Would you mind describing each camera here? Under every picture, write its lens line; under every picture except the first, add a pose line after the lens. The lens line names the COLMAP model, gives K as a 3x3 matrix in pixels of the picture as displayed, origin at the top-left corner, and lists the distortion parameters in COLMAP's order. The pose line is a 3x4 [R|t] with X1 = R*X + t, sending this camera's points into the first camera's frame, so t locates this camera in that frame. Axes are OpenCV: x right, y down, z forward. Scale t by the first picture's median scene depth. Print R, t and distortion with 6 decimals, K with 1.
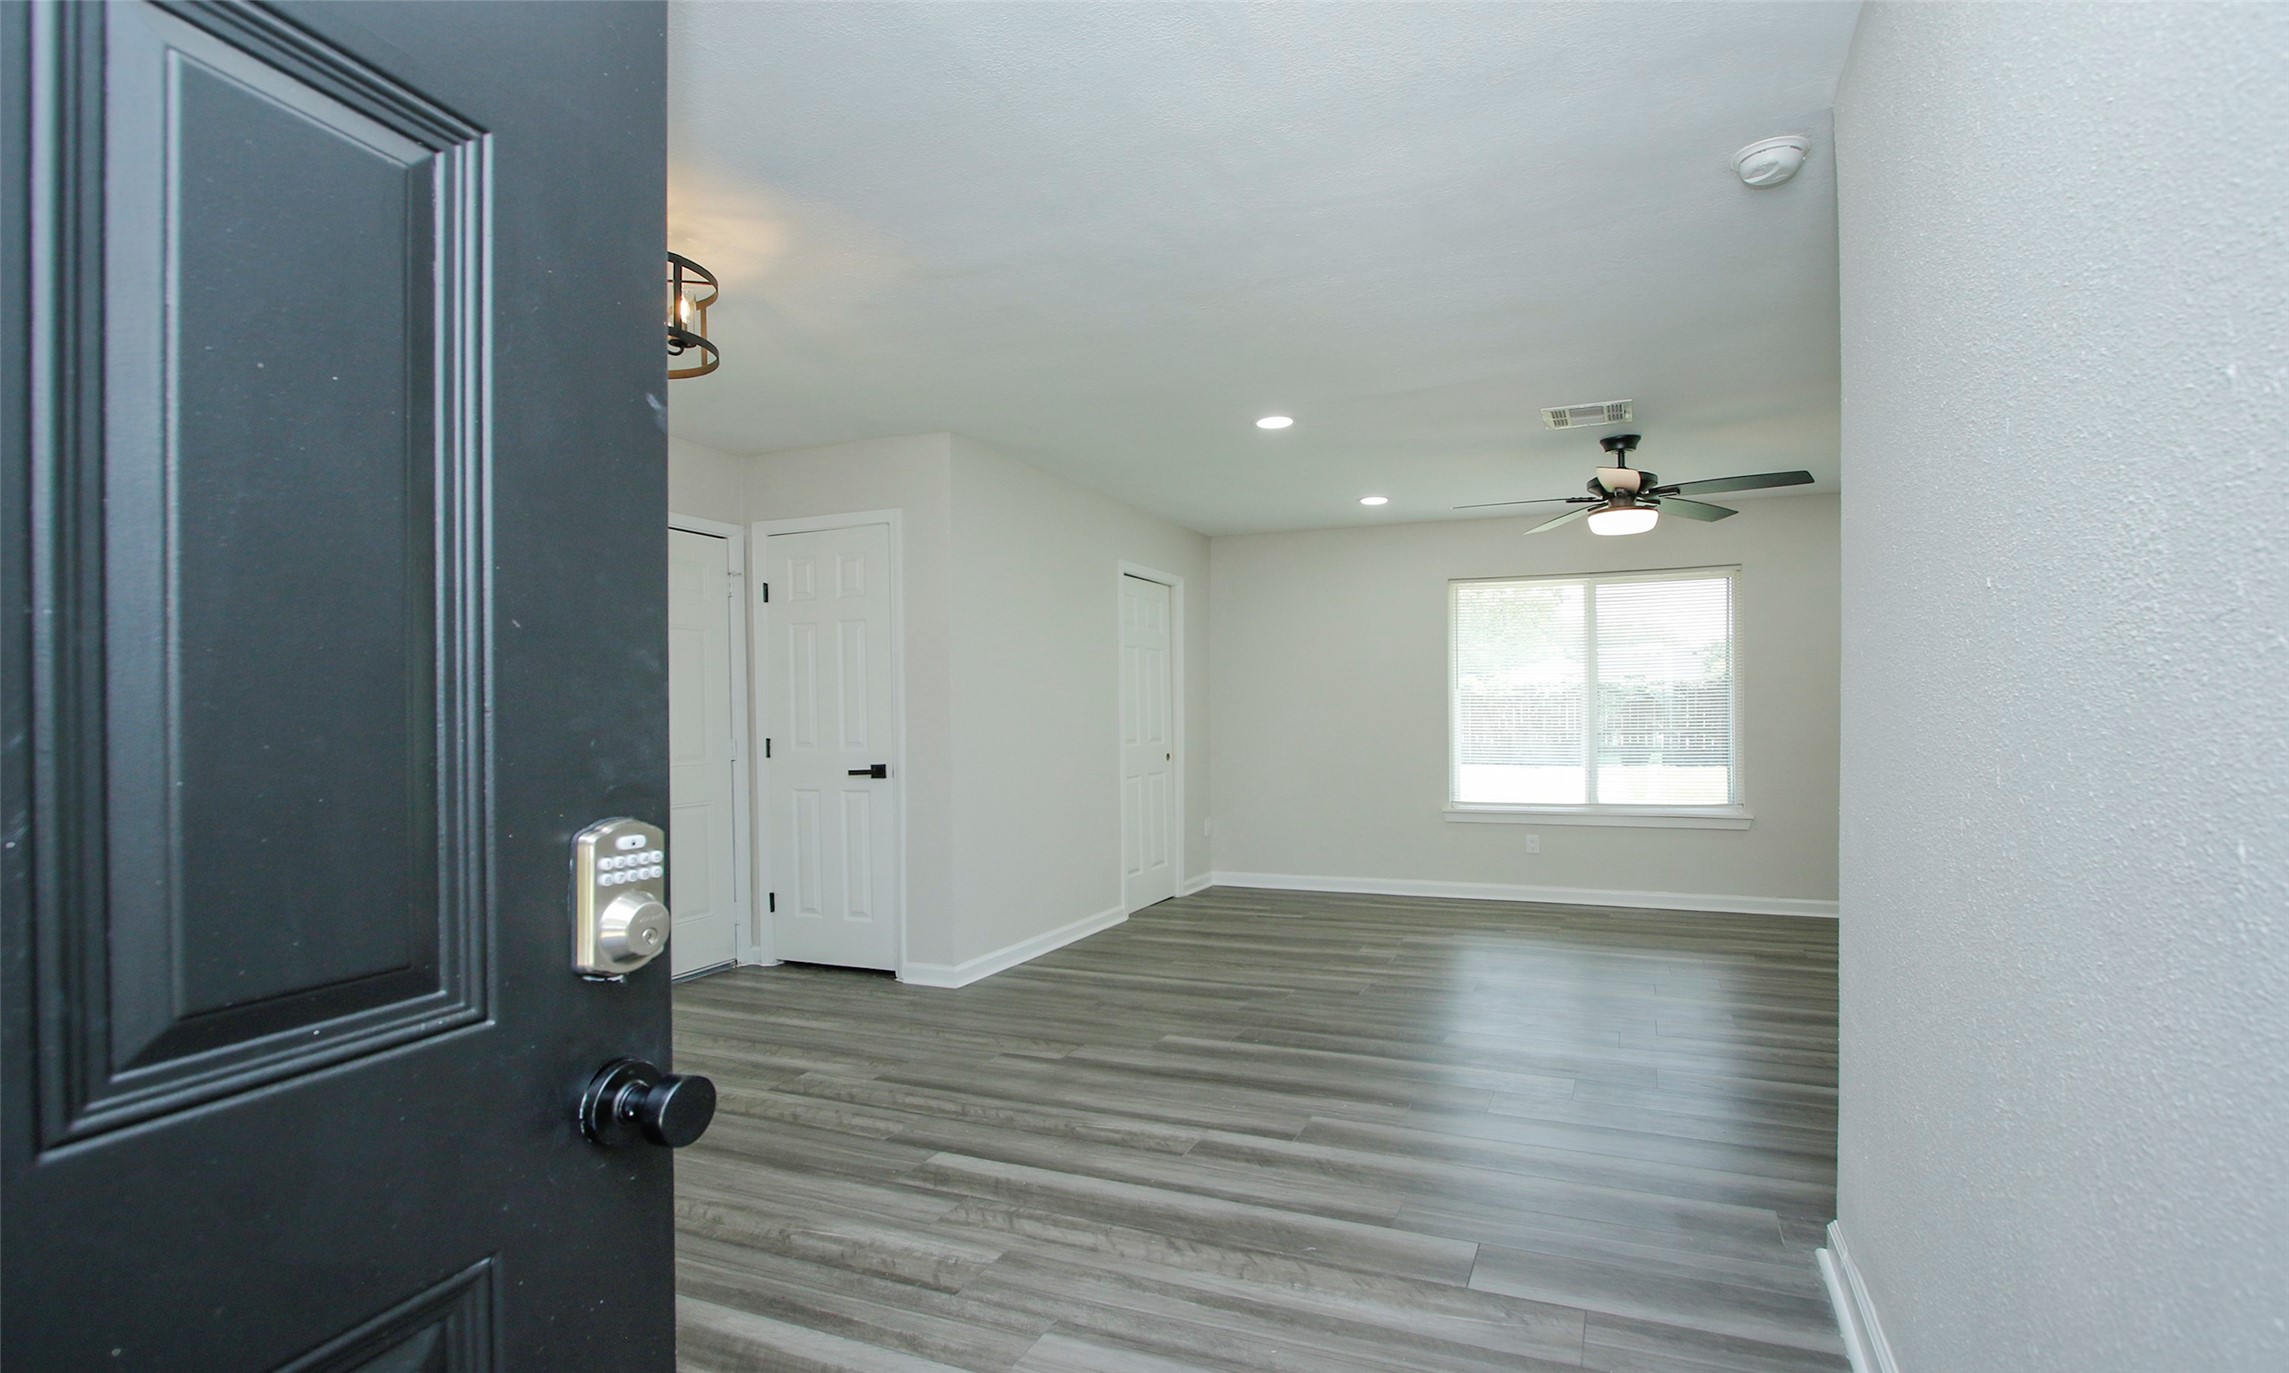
lens RADIAL K [[1077.0, 0, 1103.8], [0, 1077.0, 738.5], [0, 0, 1]] dist [-0.017204, 0.003657]
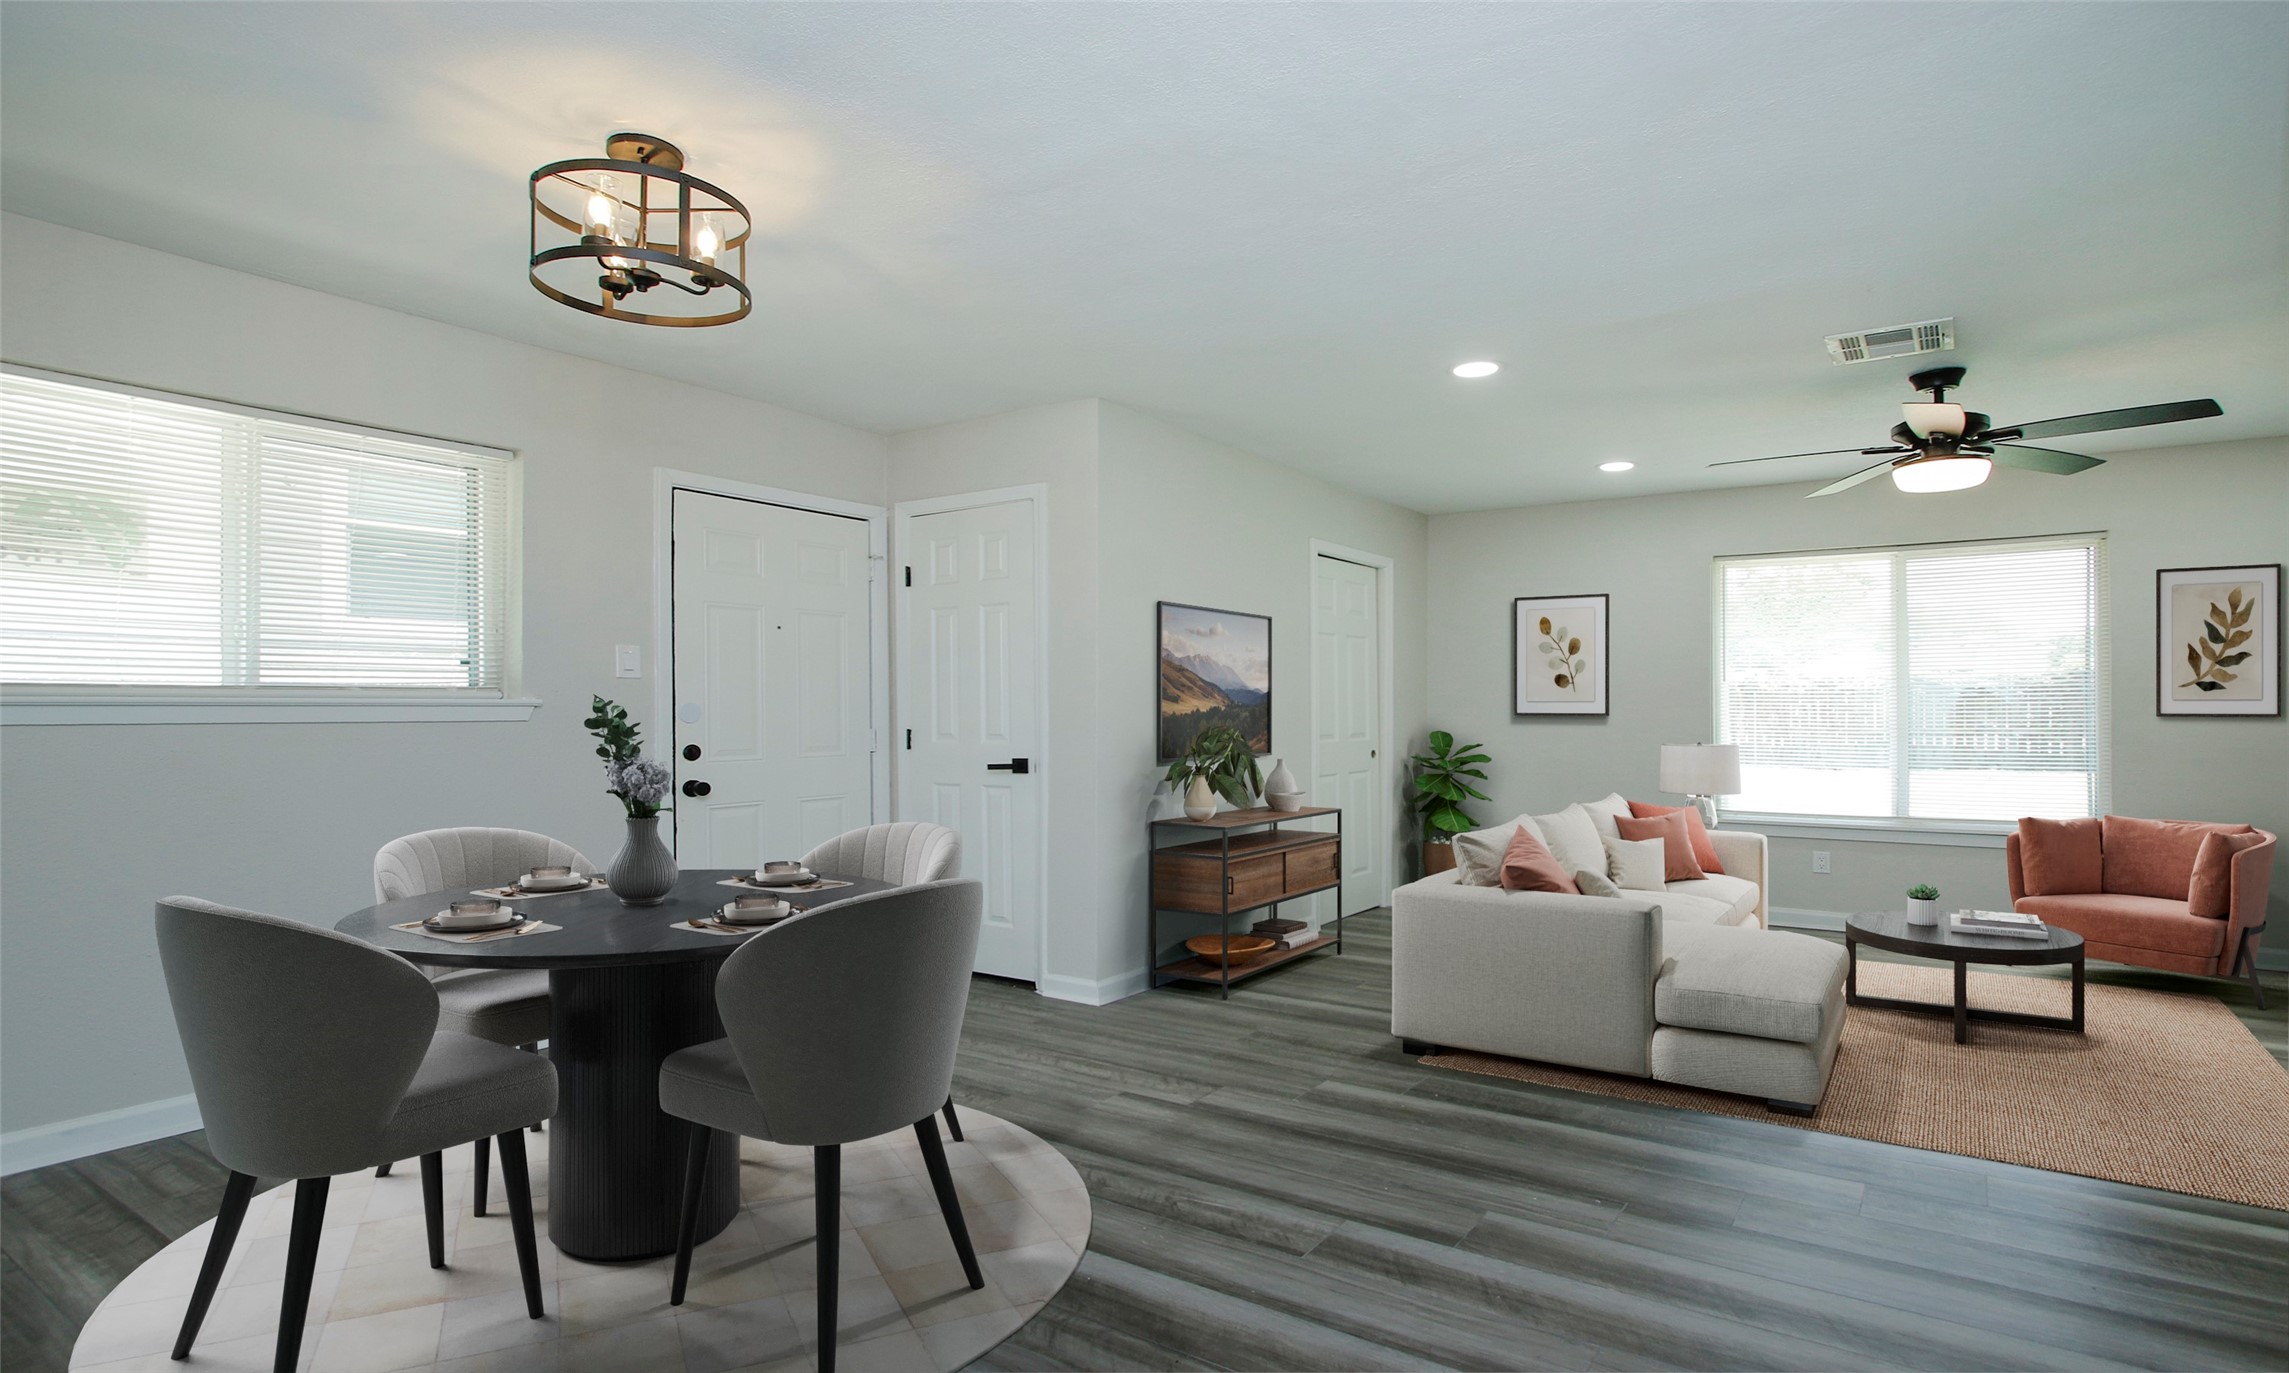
lens RADIAL K [[1077.0, 0, 1082.3], [0, 1077.0, 715.5], [0, 0, 1]] dist [-0.017204, 0.003657]
pose [[0.973873, 0.008031, -0.226951, 0.054966], [-0.011342, 0.999847, -0.013291, -0.001384], [0.226810, 0.015518, 0.973815, 0.106730]]
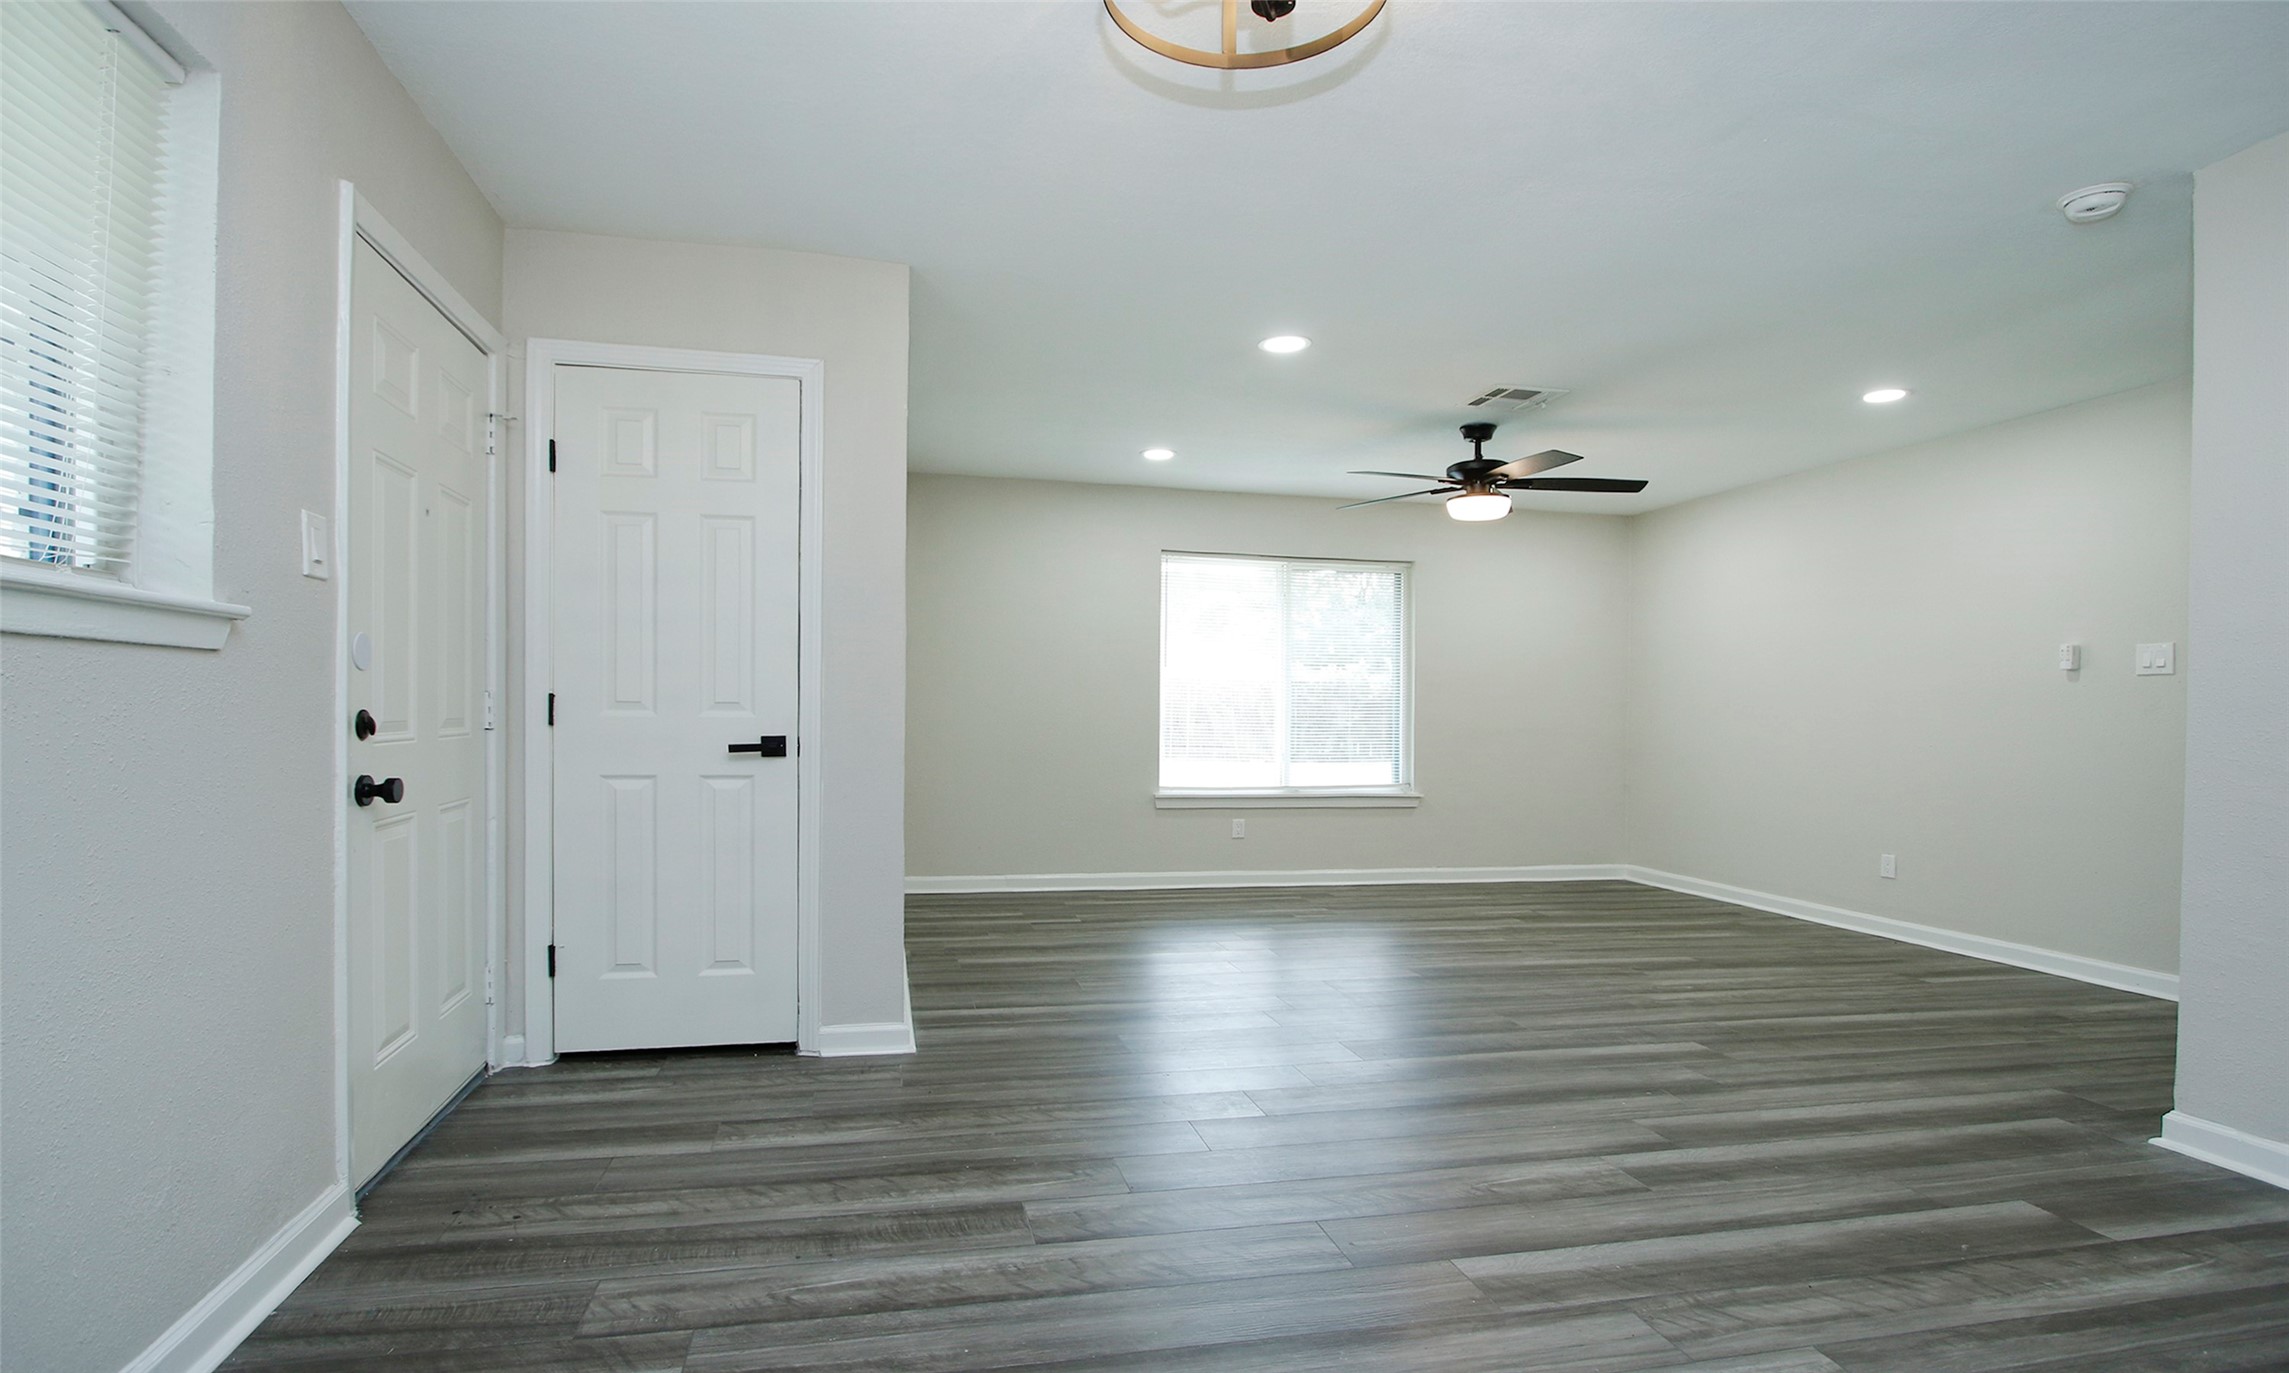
lens RADIAL K [[1163.7, 0, 1143.0], [0, 1163.7, 738.1], [0, 0, 1]] dist [-0.005533, -0.003514]
pose [[0.809824, 0.008831, 0.586607, -0.472468], [-0.013024, 0.999911, 0.002926, 0.021555], [-0.586529, -0.010010, 0.809867, 0.299003]]
